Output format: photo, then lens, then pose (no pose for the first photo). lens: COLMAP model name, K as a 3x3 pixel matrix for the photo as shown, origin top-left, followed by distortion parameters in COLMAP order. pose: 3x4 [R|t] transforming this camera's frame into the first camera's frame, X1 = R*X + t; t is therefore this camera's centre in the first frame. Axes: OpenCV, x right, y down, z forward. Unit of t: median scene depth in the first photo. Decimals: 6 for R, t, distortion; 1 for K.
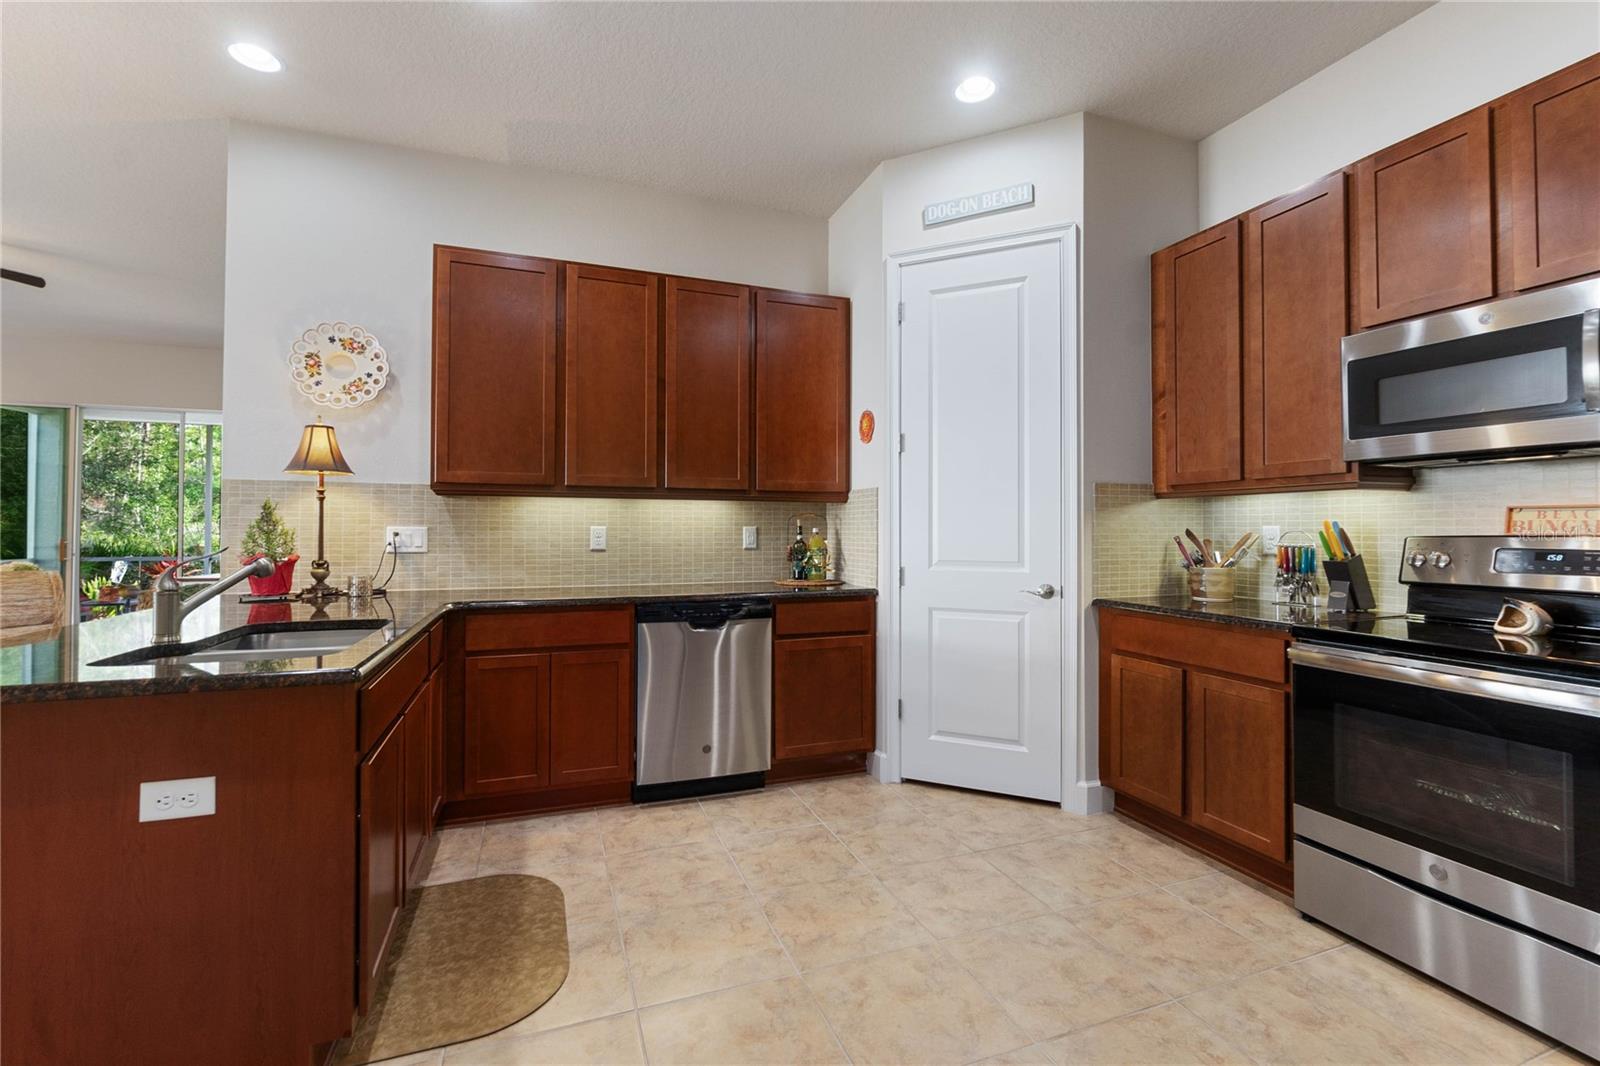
lens RADIAL K [[693.2, 0, 796.5], [0, 693.2, 518.7], [0, 0, 1]] dist [-0.004567, 0.001938]
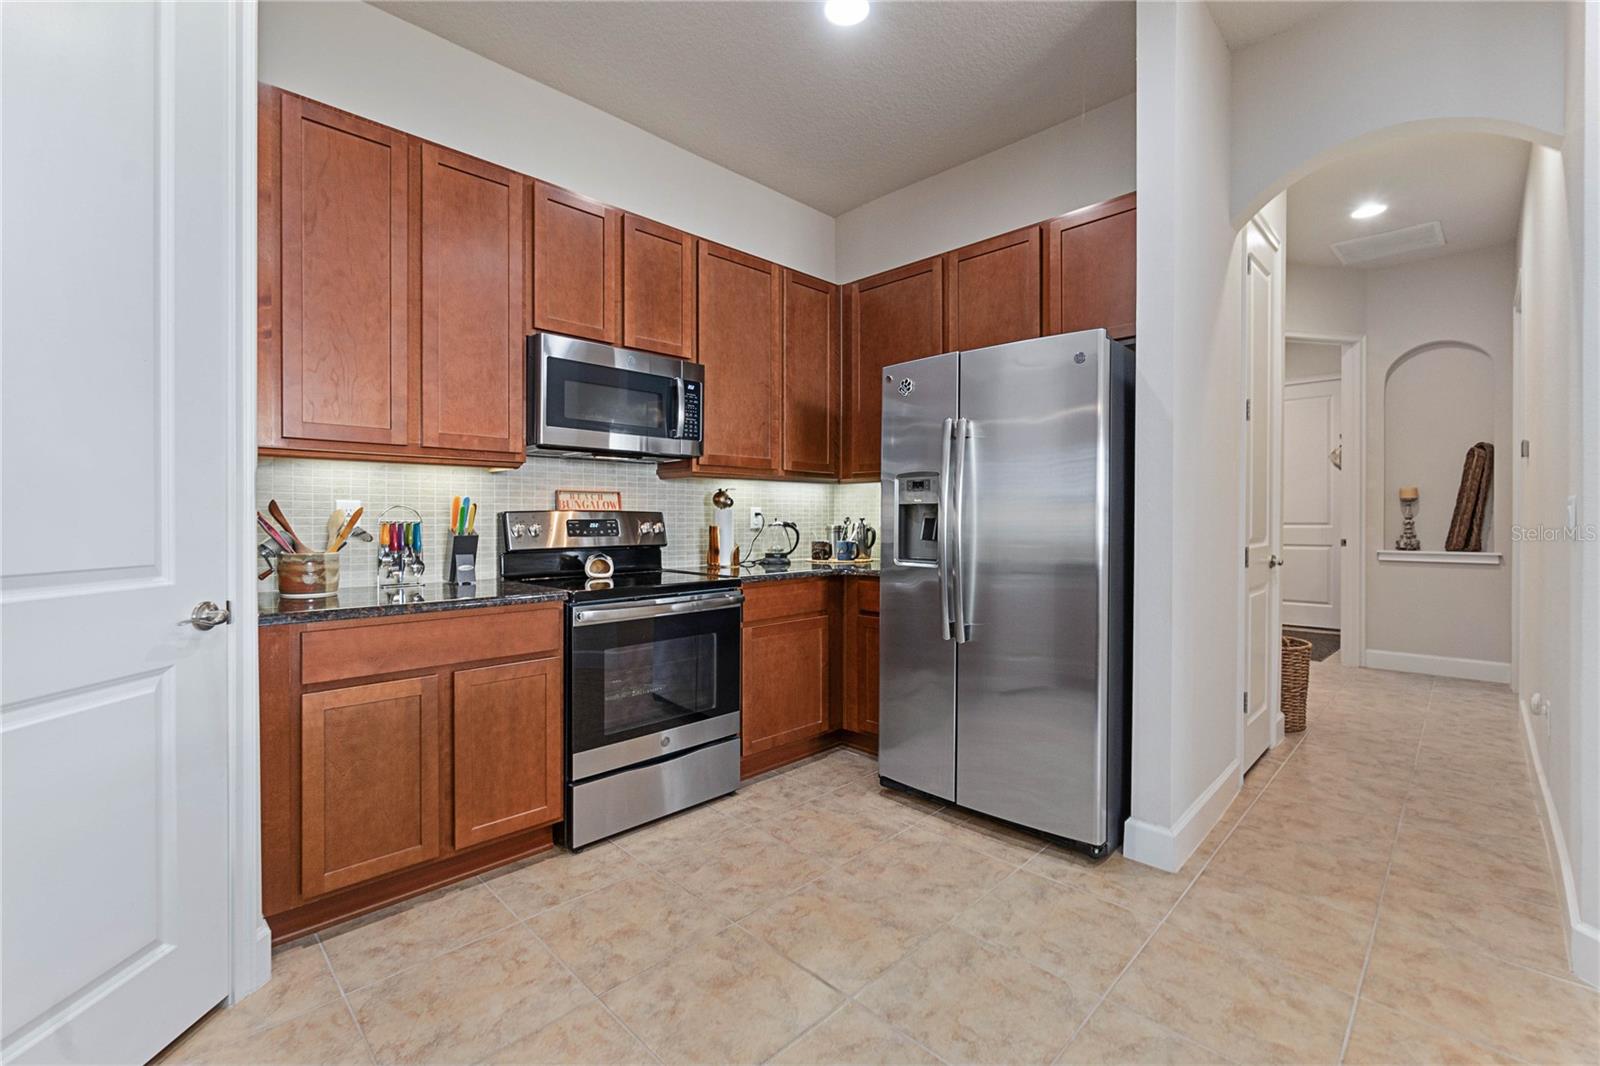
lens RADIAL K [[693.2, 0, 802.7], [0, 693.2, 512.7], [0, 0, 1]] dist [-0.004567, 0.001938]
pose [[-0.423523, -0.004492, 0.905874, -0.309272], [-0.023776, 0.999698, -0.006159, 0.018708], [-0.905573, -0.024147, -0.423502, 0.827729]]
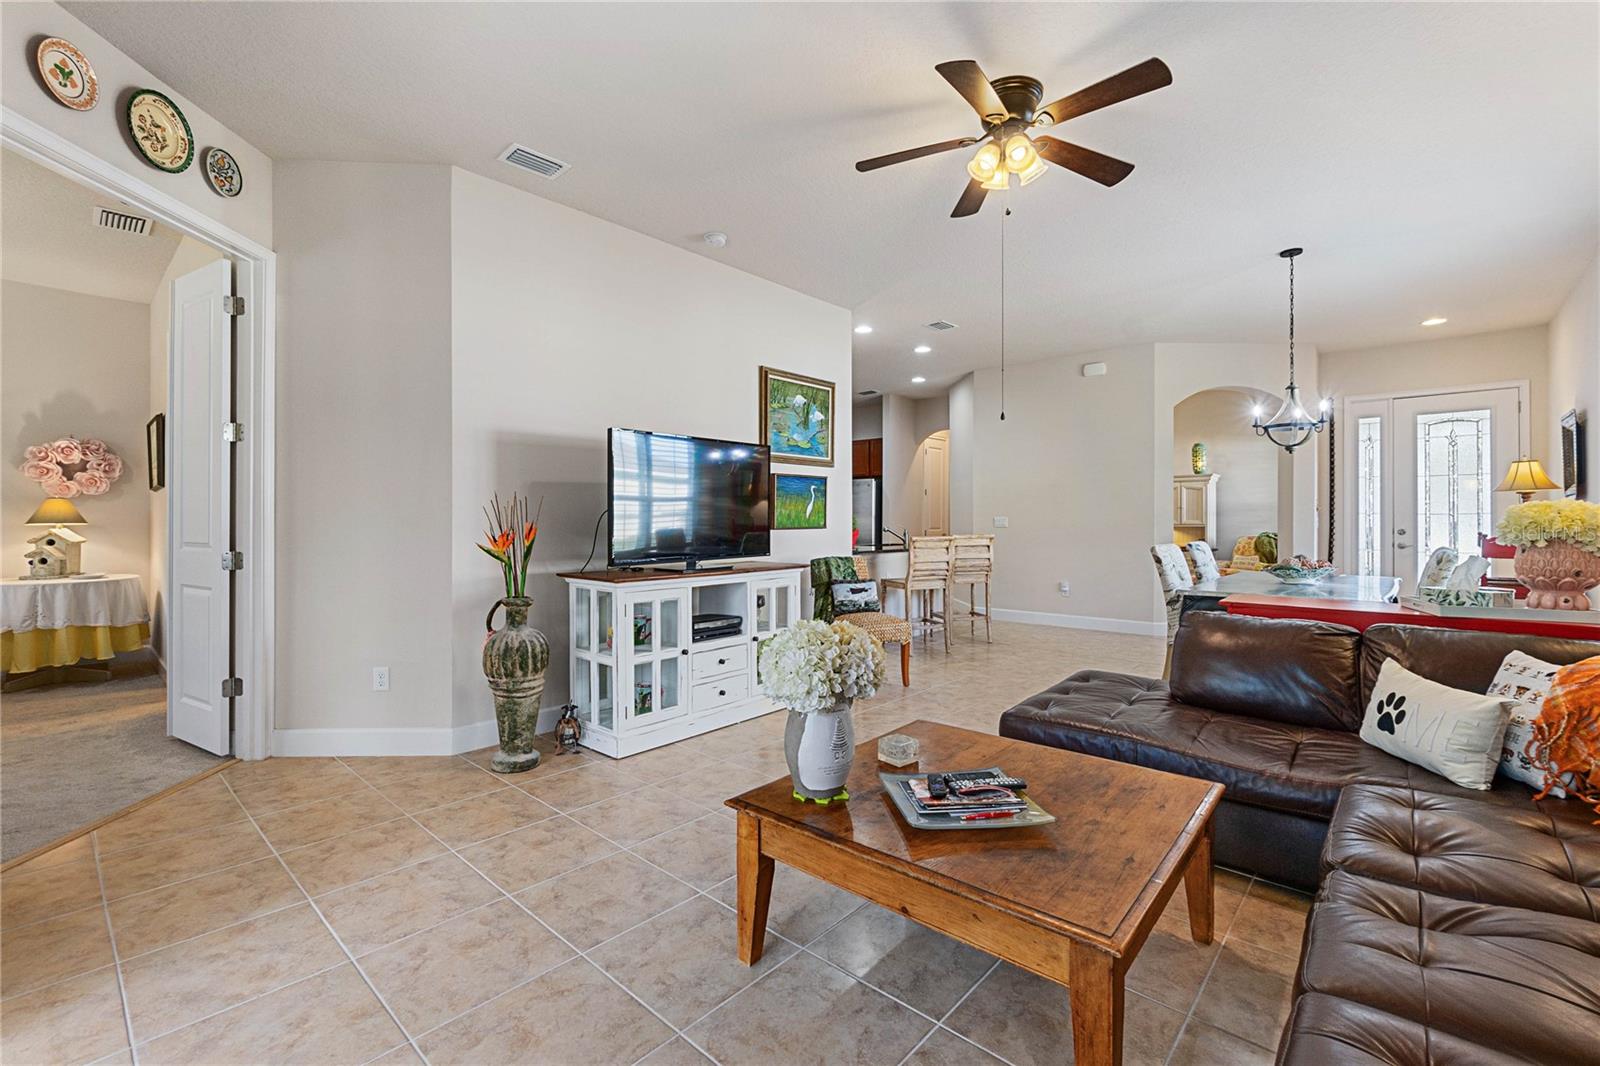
lens RADIAL K [[693.2, 0, 789.5], [0, 693.2, 525.2], [0, 0, 1]] dist [-0.004567, 0.001938]
pose [[-0.463169, -0.009547, 0.886218, -2.542984], [-0.020760, 0.999784, -0.000079, 0.033196], [-0.886027, -0.018434, -0.463268, 2.093976]]
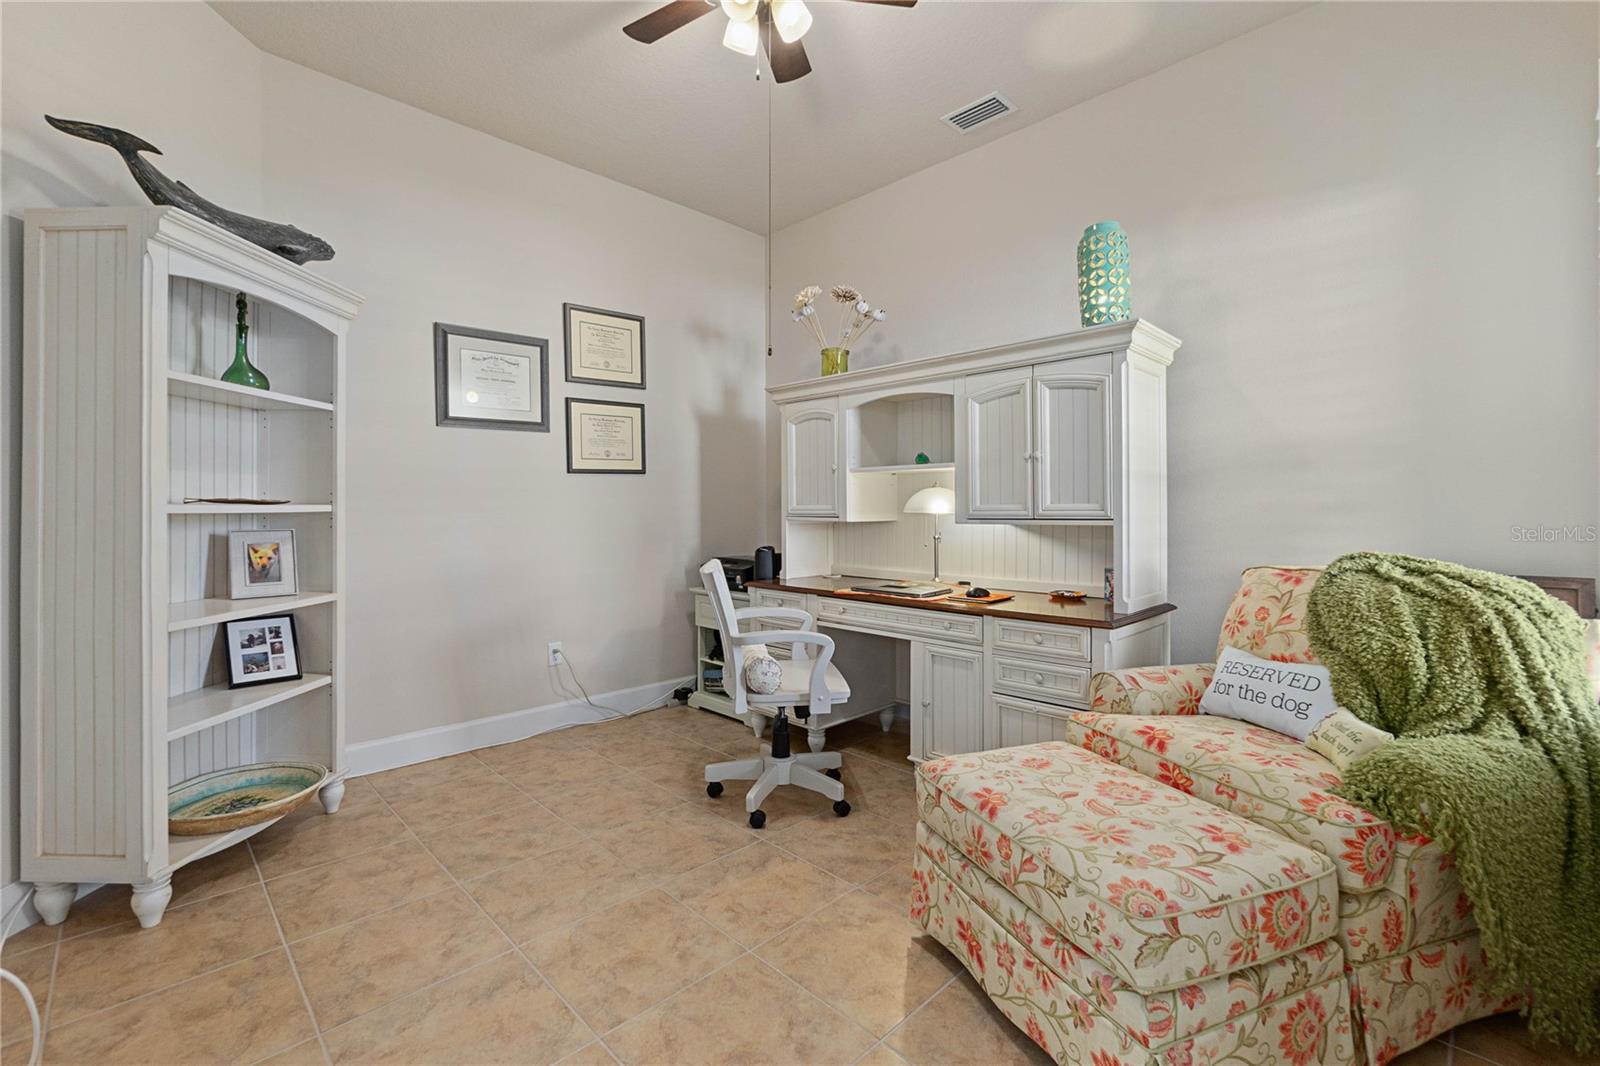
lens RADIAL K [[693.2, 0, 787.2], [0, 693.2, 499.8], [0, 0, 1]] dist [-0.004567, 0.001938]
pose [[-0.404538, 0.001399, 0.914520, -1.240461], [-0.023990, 0.999638, -0.012141, -0.010015], [-0.914206, -0.026851, -0.404358, -0.323301]]
